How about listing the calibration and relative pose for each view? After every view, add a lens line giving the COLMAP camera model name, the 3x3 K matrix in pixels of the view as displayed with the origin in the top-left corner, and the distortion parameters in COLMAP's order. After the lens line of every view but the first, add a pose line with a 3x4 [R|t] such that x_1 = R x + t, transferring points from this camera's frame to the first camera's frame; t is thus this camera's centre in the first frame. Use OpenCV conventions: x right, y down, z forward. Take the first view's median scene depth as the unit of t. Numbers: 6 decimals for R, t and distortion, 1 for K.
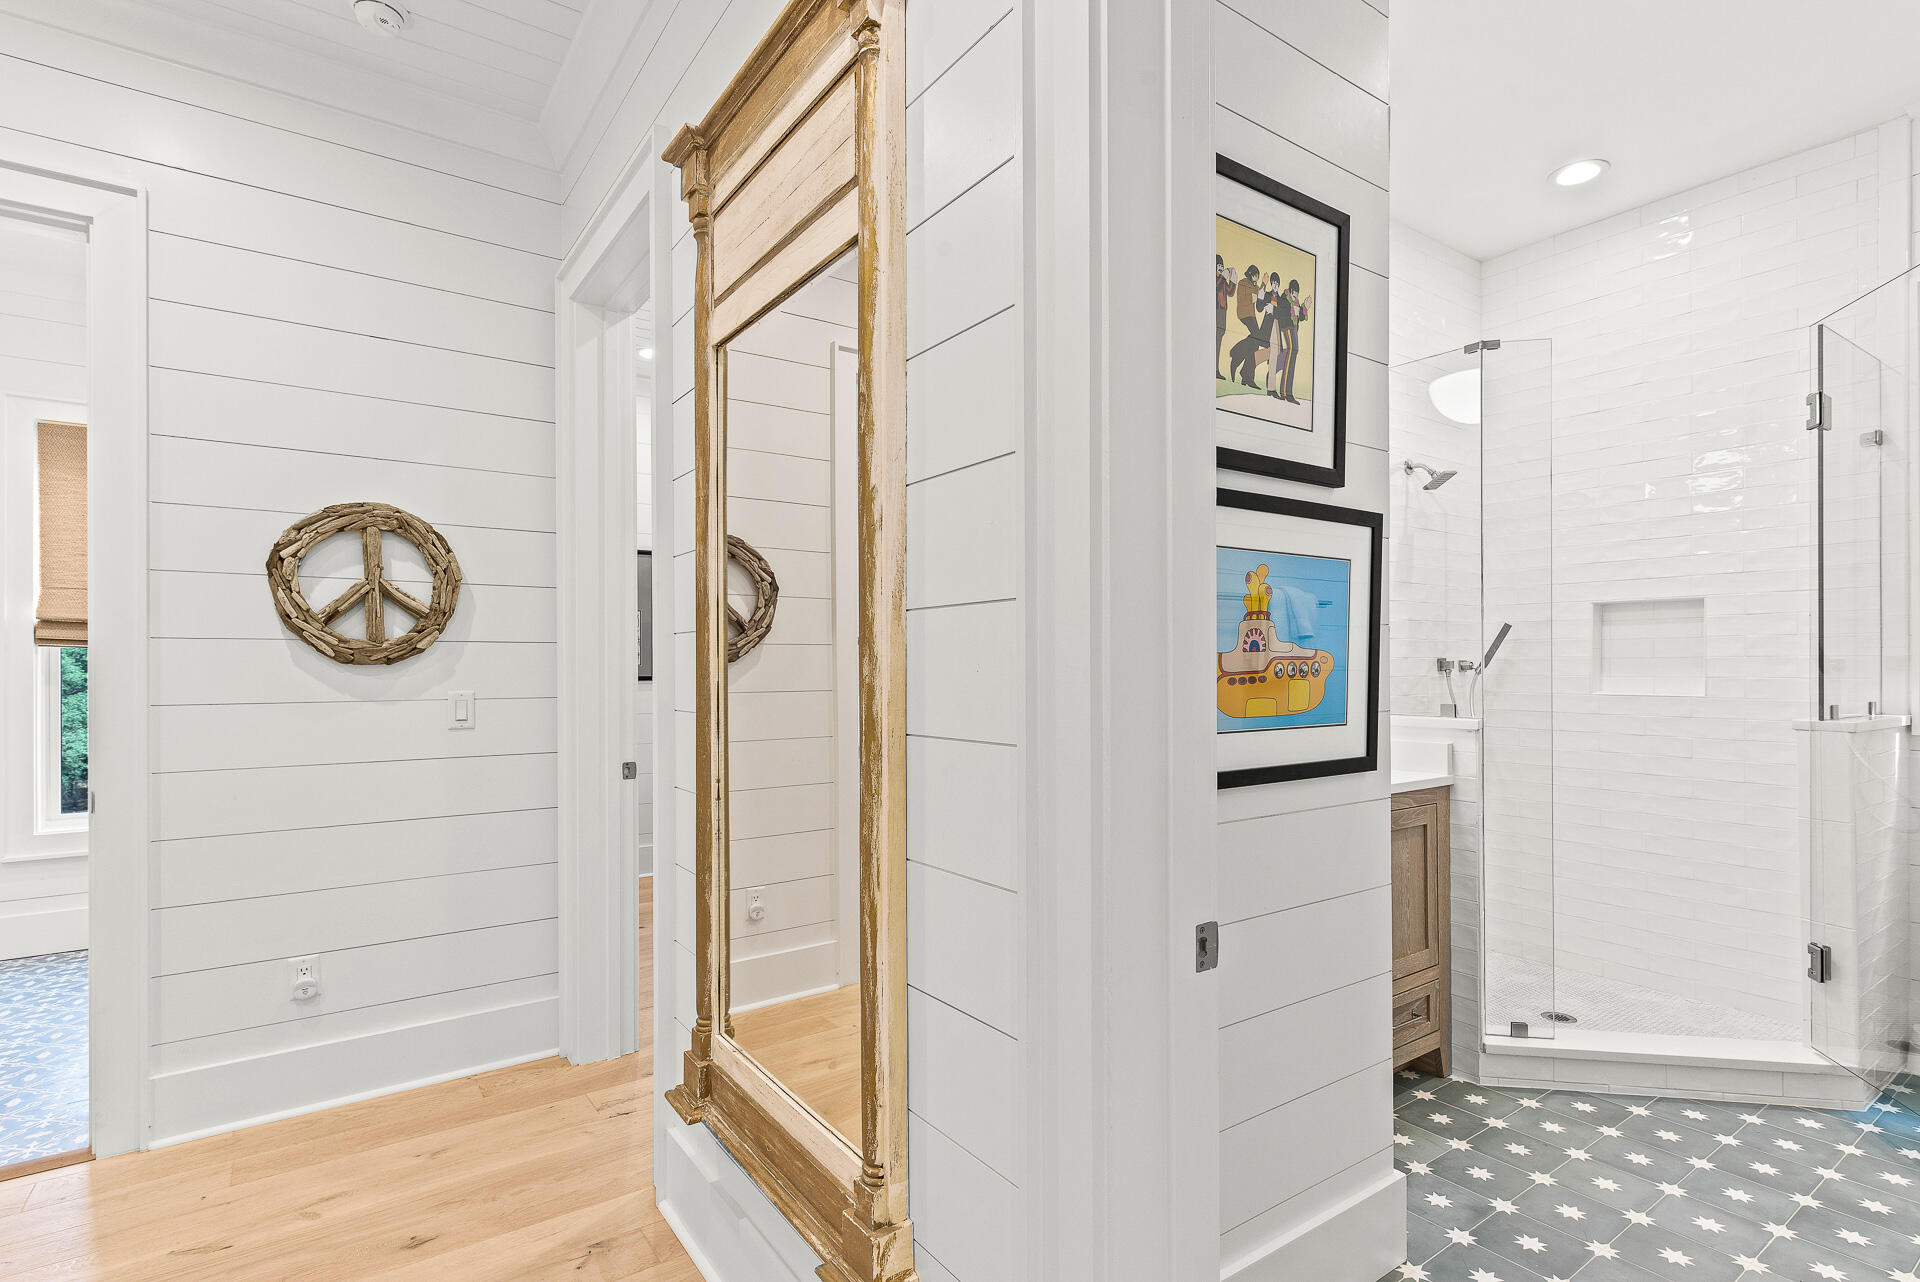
lens RADIAL K [[933.5, 0, 957.2], [0, 933.5, 650.1], [0, 0, 1]] dist [-0.004090, -0.000172]
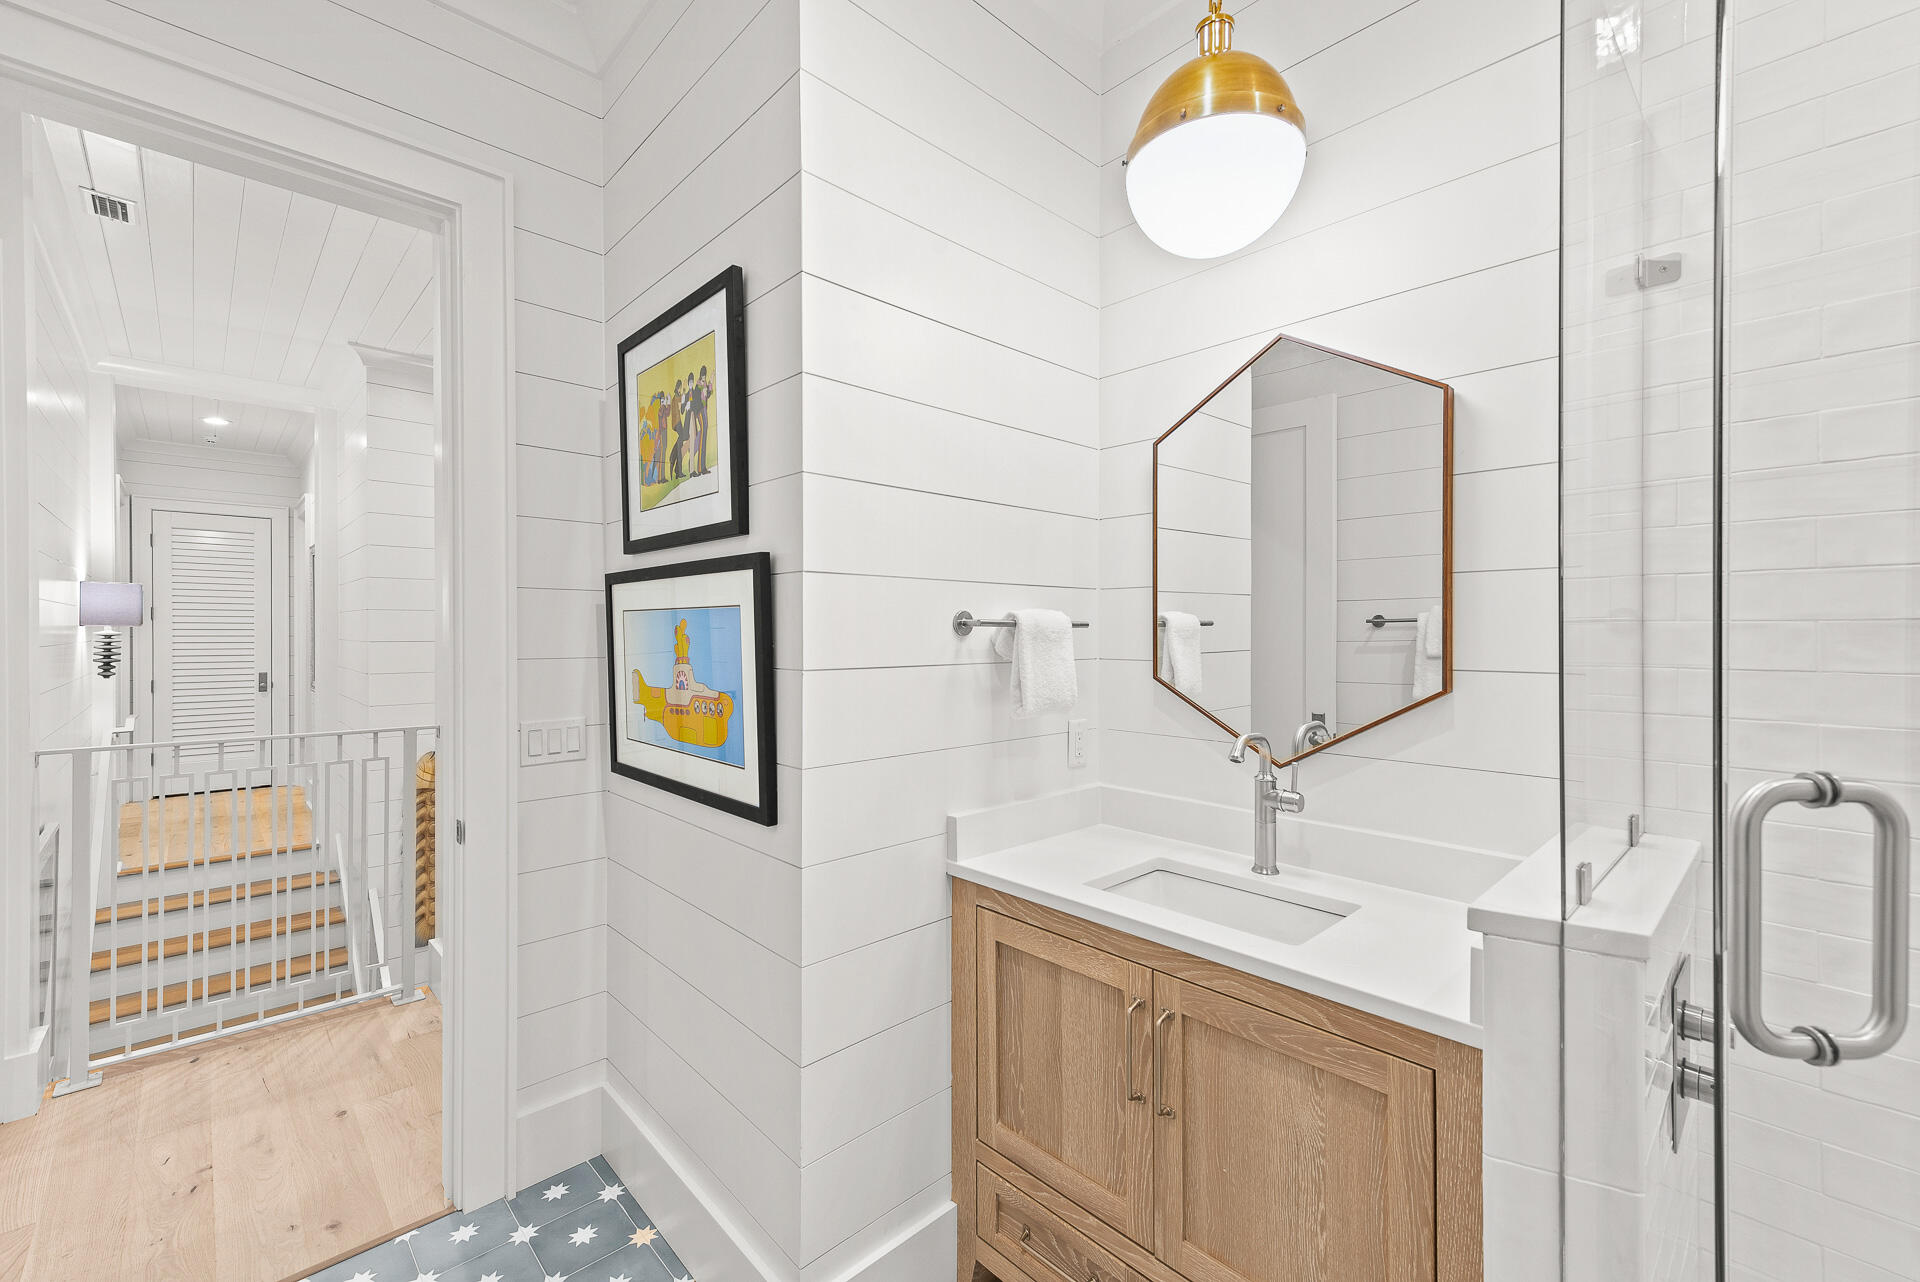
lens RADIAL K [[797.8, 0, 957.5], [0, 797.8, 641.1], [0, 0, 1]] dist [0.003699, 0.000123]
pose [[0.142425, 0.005750, -0.989789, 1.367887], [0.003140, 0.999975, 0.006261, -0.065643], [0.989801, -0.003999, 0.142403, 1.162020]]
